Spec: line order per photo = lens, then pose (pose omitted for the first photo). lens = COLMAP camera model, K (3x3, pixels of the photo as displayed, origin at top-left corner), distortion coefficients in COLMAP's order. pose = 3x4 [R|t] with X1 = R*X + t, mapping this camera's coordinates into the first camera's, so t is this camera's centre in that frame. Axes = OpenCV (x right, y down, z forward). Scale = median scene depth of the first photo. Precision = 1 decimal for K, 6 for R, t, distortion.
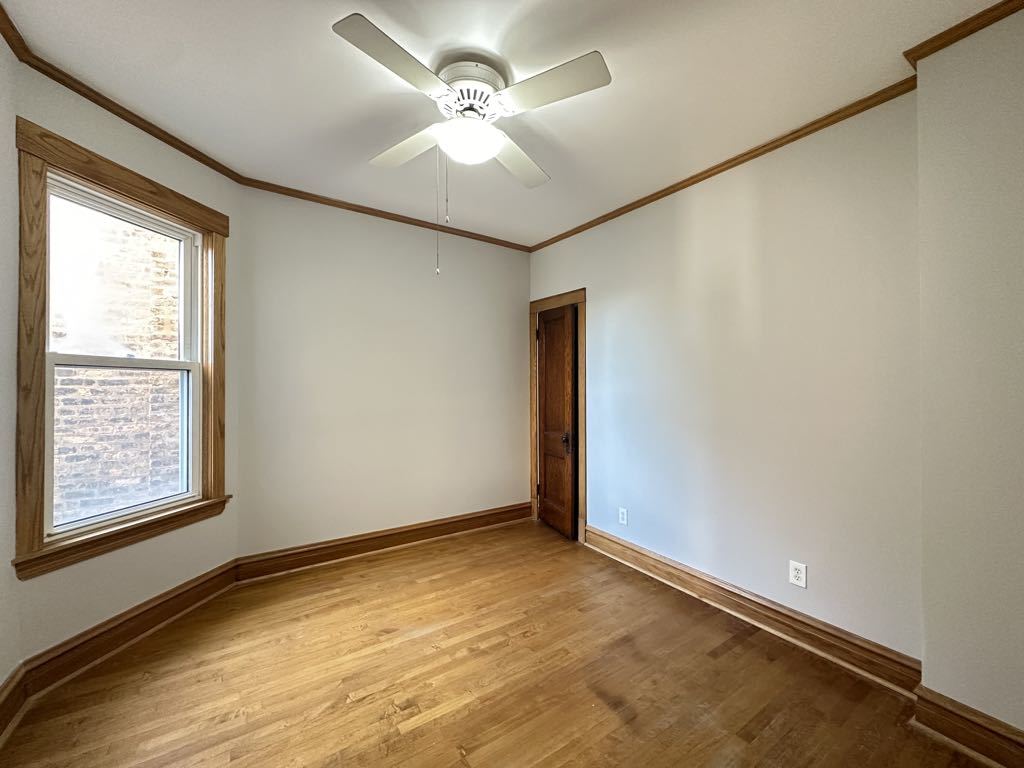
lens RADIAL K [[404.1, 0, 512.1], [0, 404.1, 386.4], [0, 0, 1]] dist [-0.002226, -0.000099]
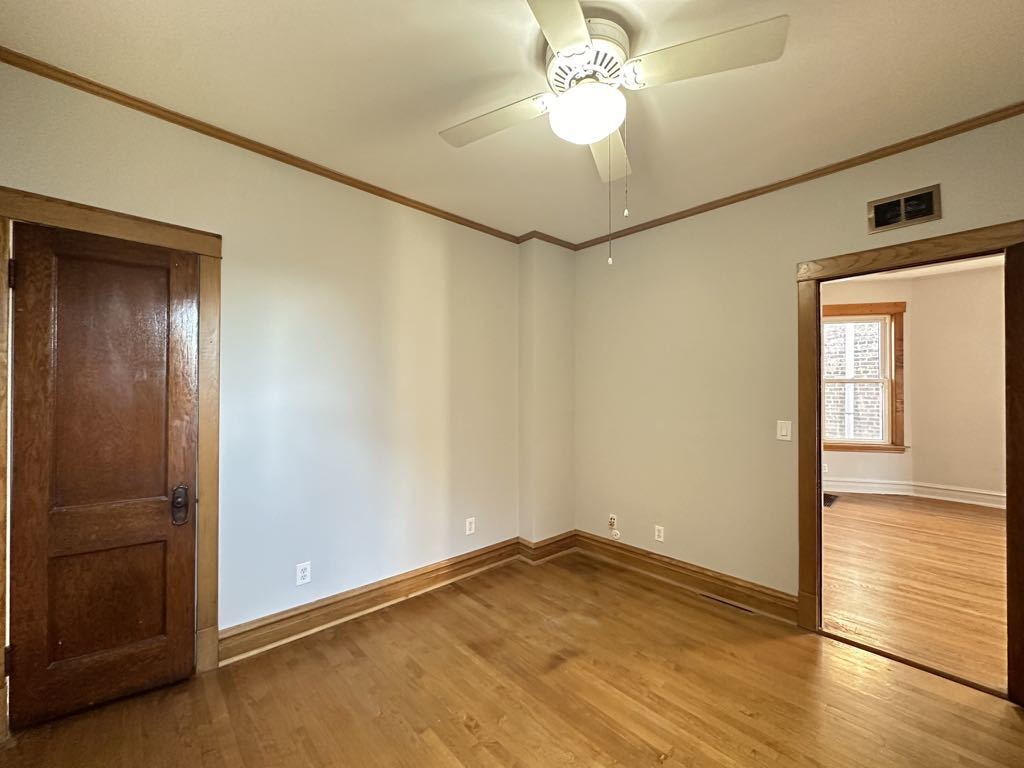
lens RADIAL K [[407.8, 0, 512.0], [0, 407.8, 384.0], [0, 0, 1]] dist [-0.001285, -0.000013]
pose [[-0.144780, 0.011788, 0.989394, -0.673827], [-0.003670, 0.999916, -0.012451, -0.025826], [-0.989457, -0.005434, -0.144724, 0.930258]]
